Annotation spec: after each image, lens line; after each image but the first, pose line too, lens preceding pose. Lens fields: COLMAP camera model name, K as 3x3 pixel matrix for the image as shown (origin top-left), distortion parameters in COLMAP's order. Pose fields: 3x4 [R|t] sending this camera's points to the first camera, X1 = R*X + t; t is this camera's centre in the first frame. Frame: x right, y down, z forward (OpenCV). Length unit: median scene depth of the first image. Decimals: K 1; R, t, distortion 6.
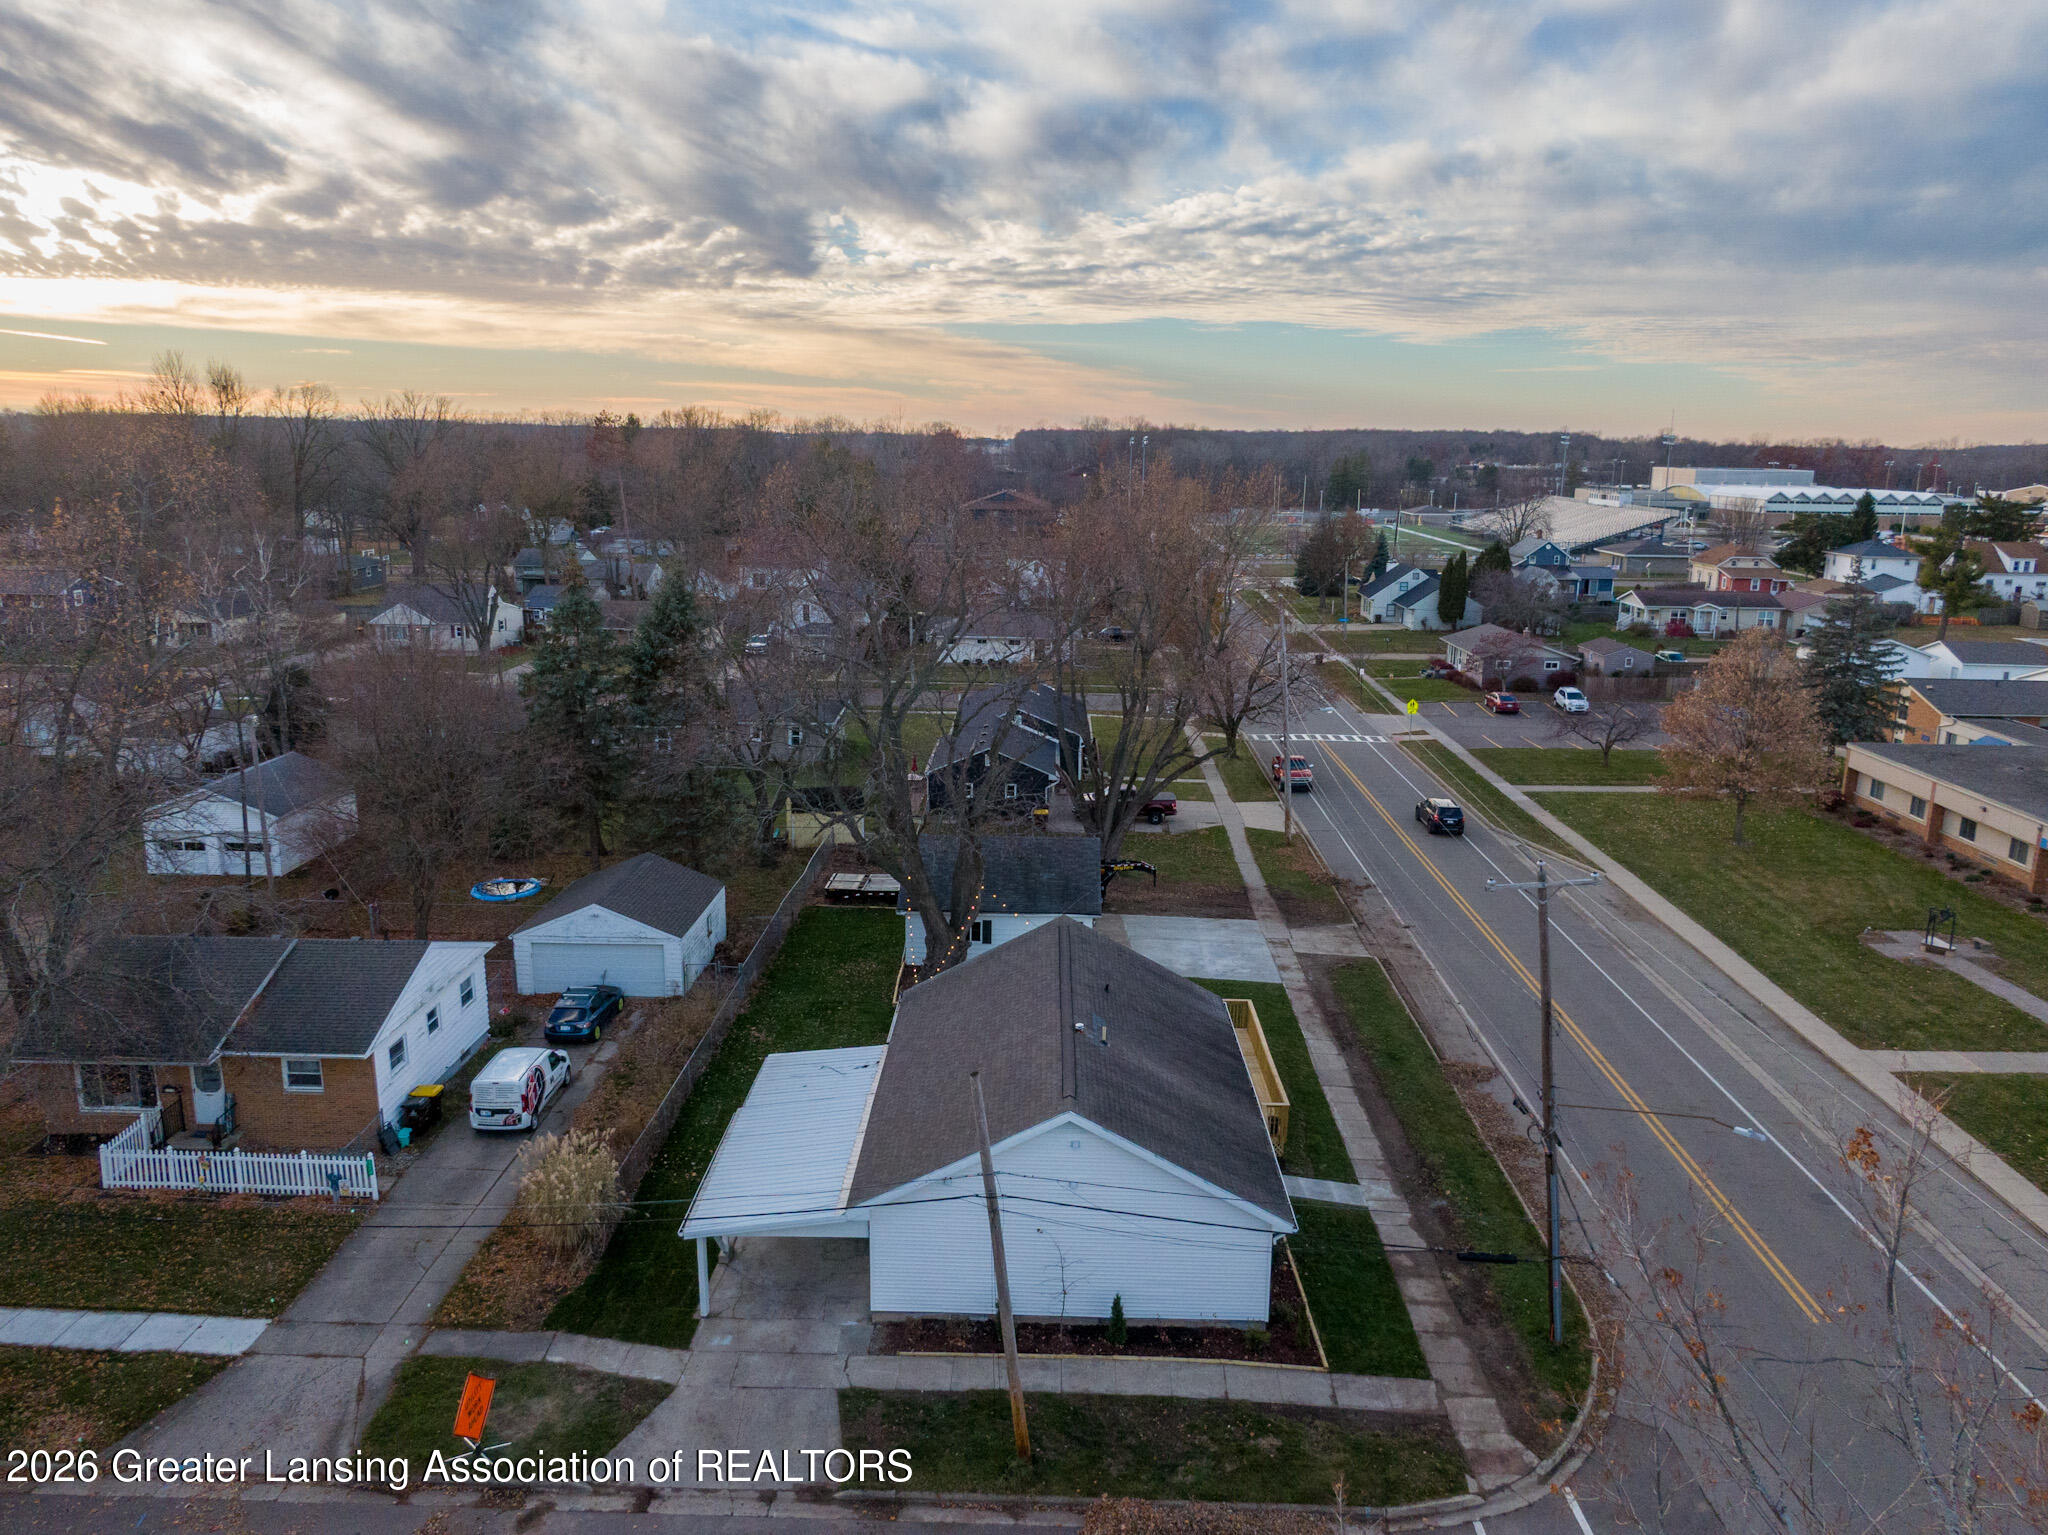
lens RADIAL K [[1449.5, 0, 1025.6], [0, 1449.5, 735.0], [0, 0, 1]] dist [0.001934, -0.007742]
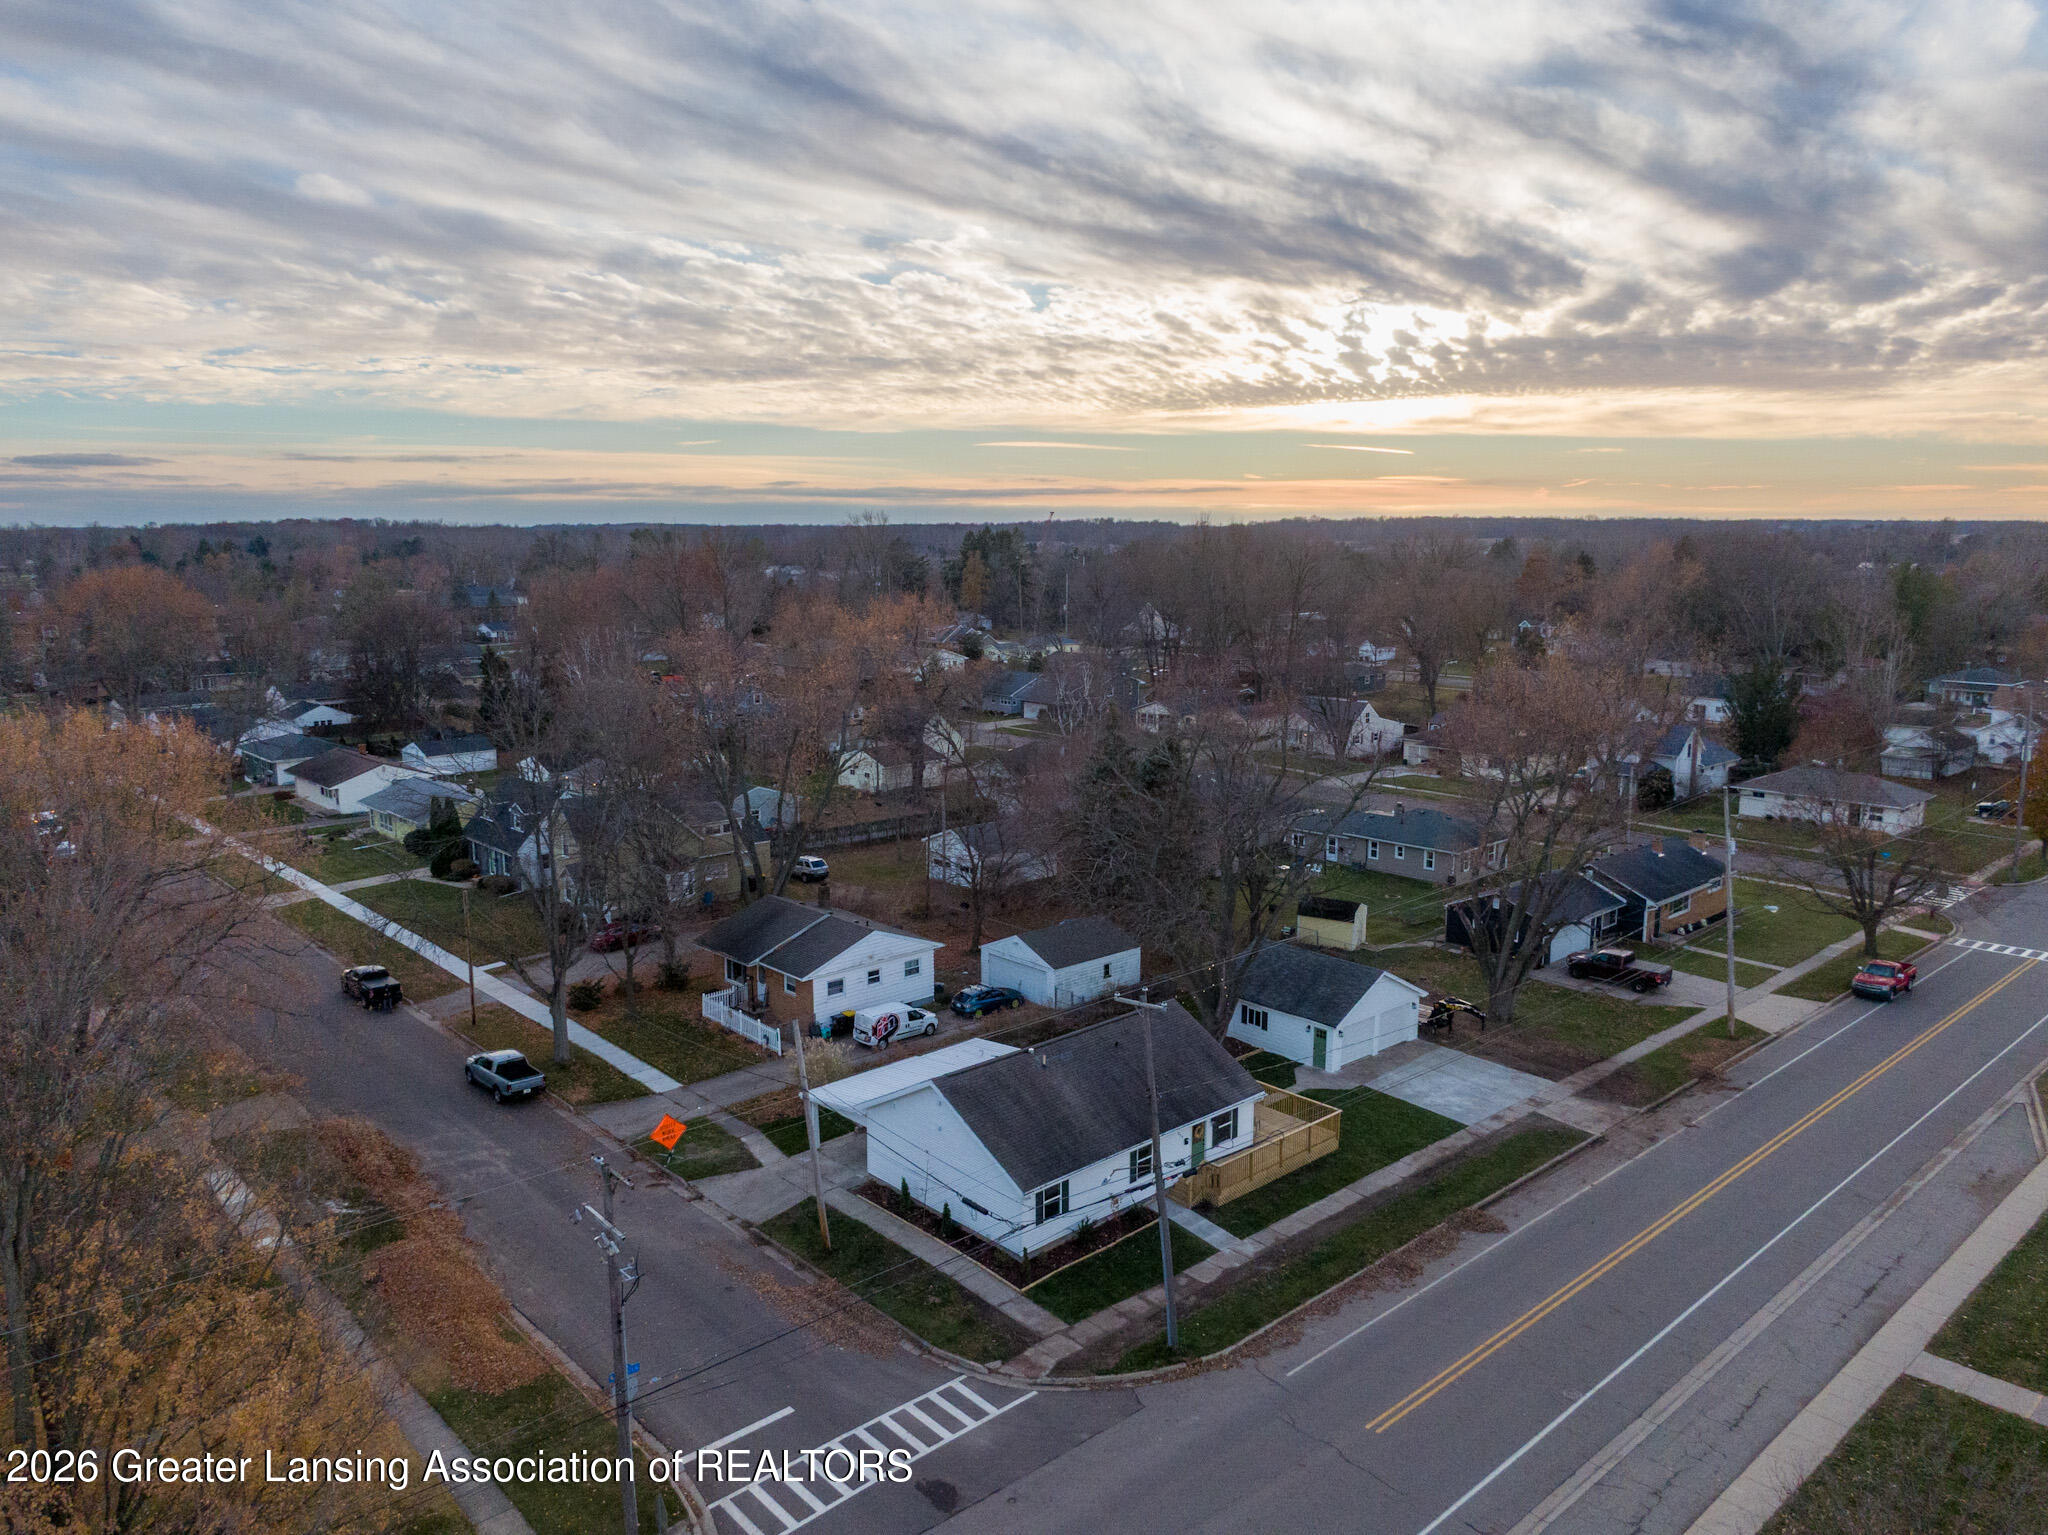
lens RADIAL K [[1452.7, 0, 1024.0], [0, 1452.7, 767.5], [0, 0, 1]] dist [0.015134, -0.032755]
pose [[0.692875, 0.106750, -0.713112, 0.953028], [-0.137126, 0.990440, 0.015029, -0.099616], [0.707899, 0.087373, 0.700889, -0.087949]]
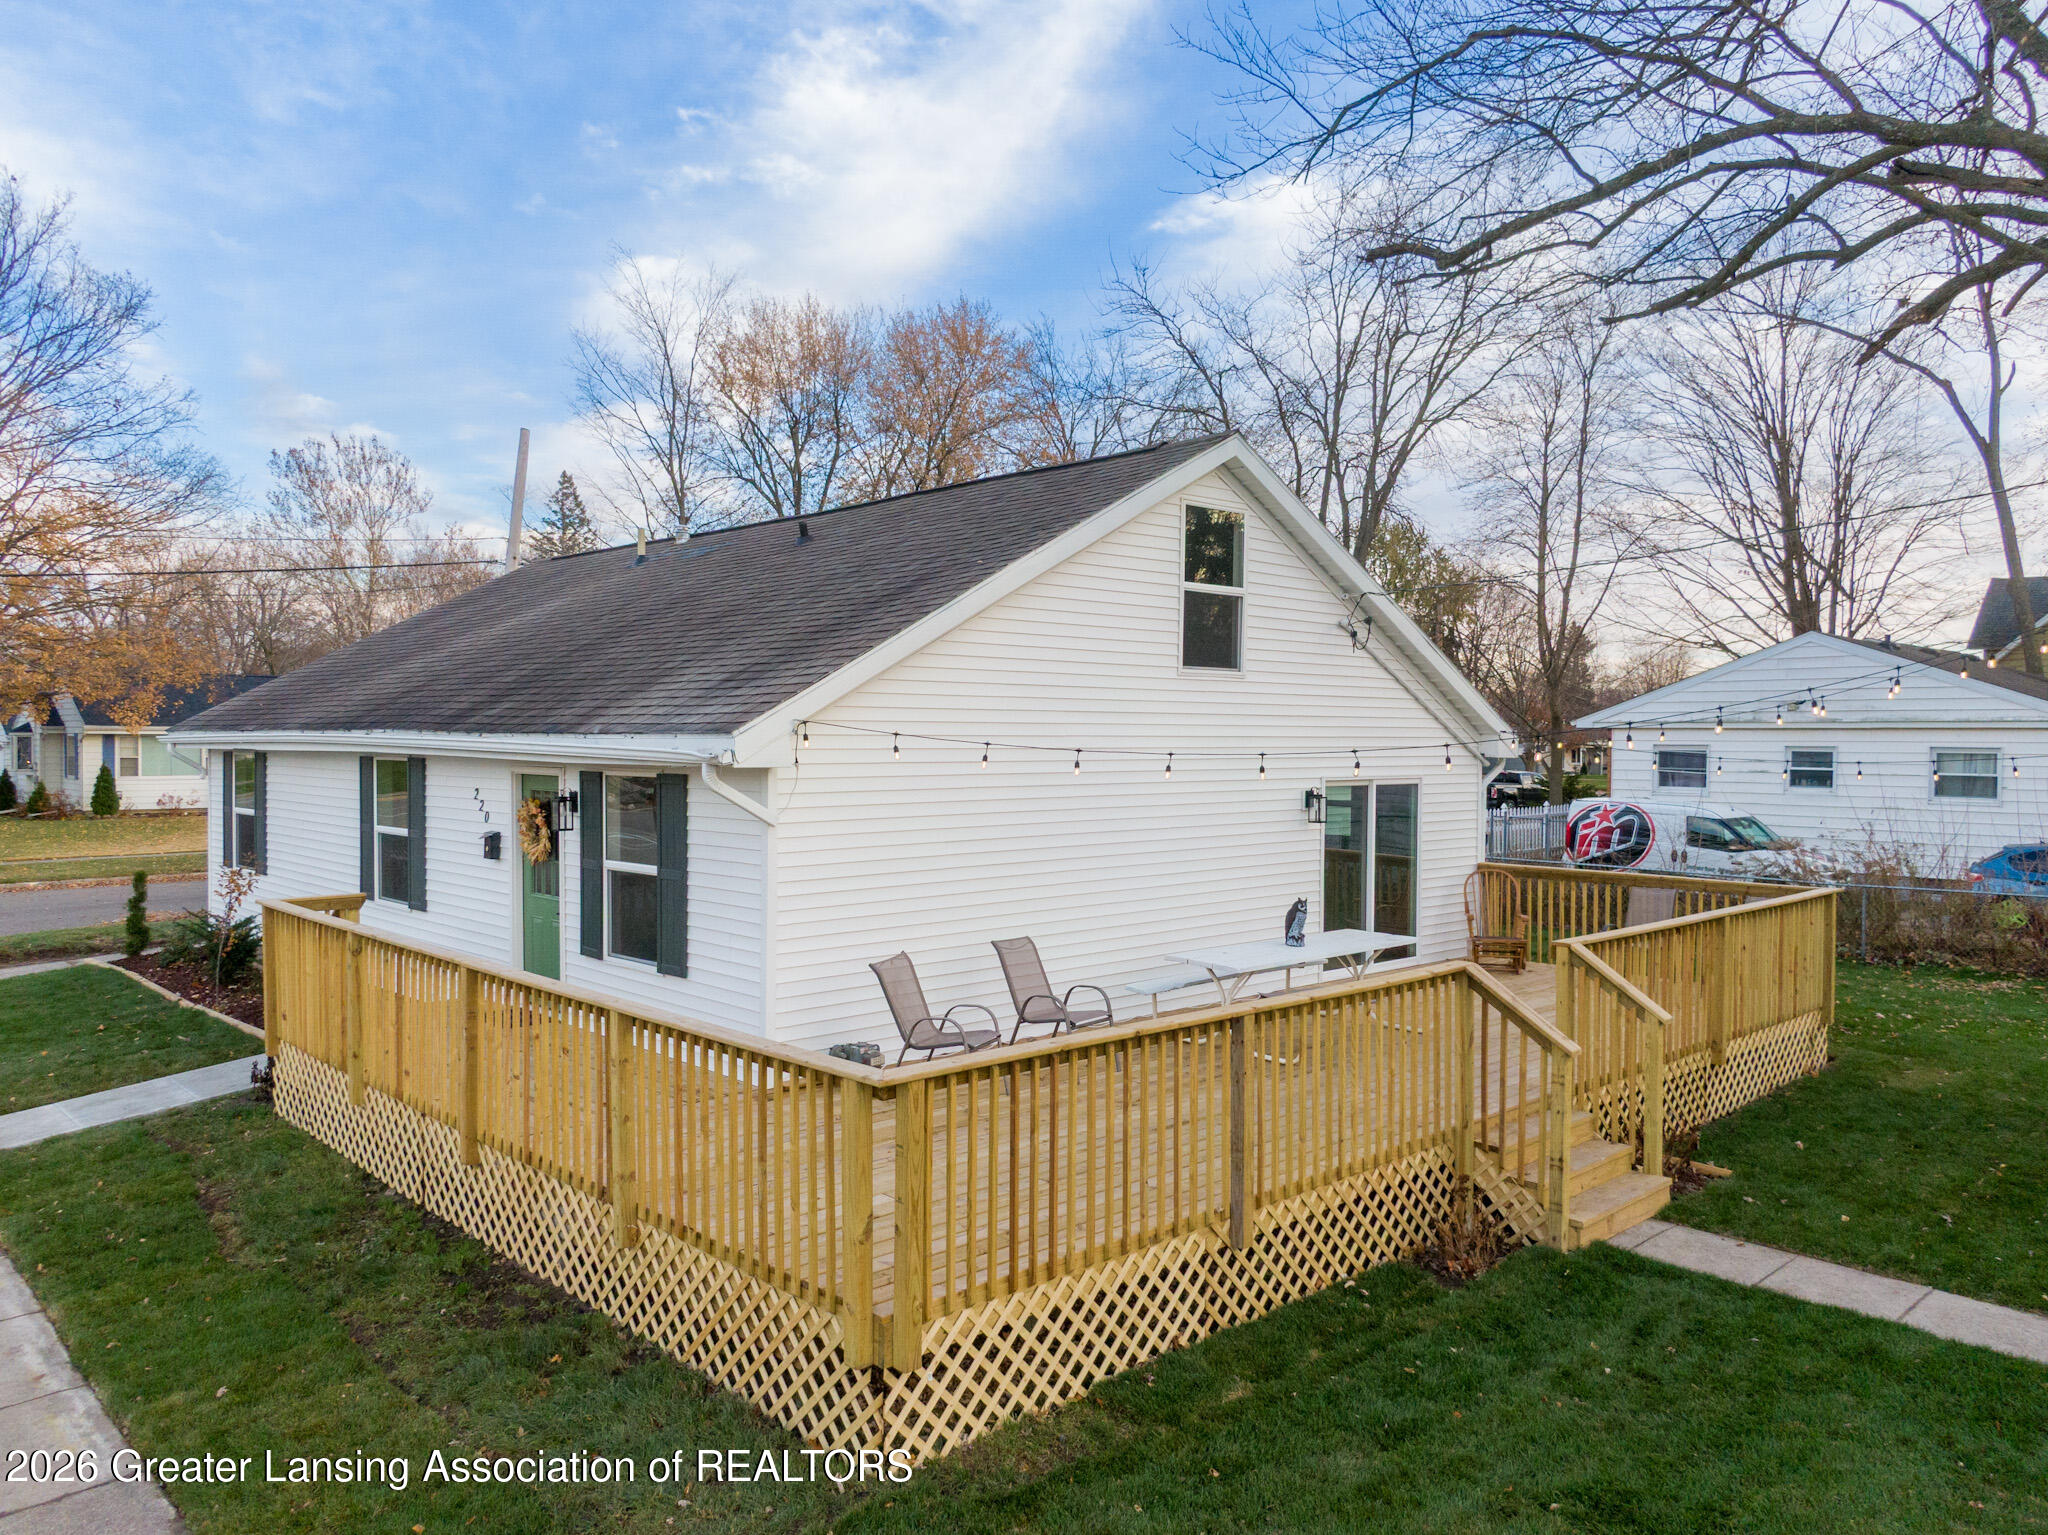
lens RADIAL K [[1452.7, 0, 1024.0], [0, 1452.7, 767.5], [0, 0, 1]] dist [0.015134, -0.032755]
pose [[-0.715520, -0.001682, -0.698590, 0.268904], [-0.155433, 0.975314, 0.156853, 0.161428], [0.681081, 0.220816, -0.698119, 1.270667]]
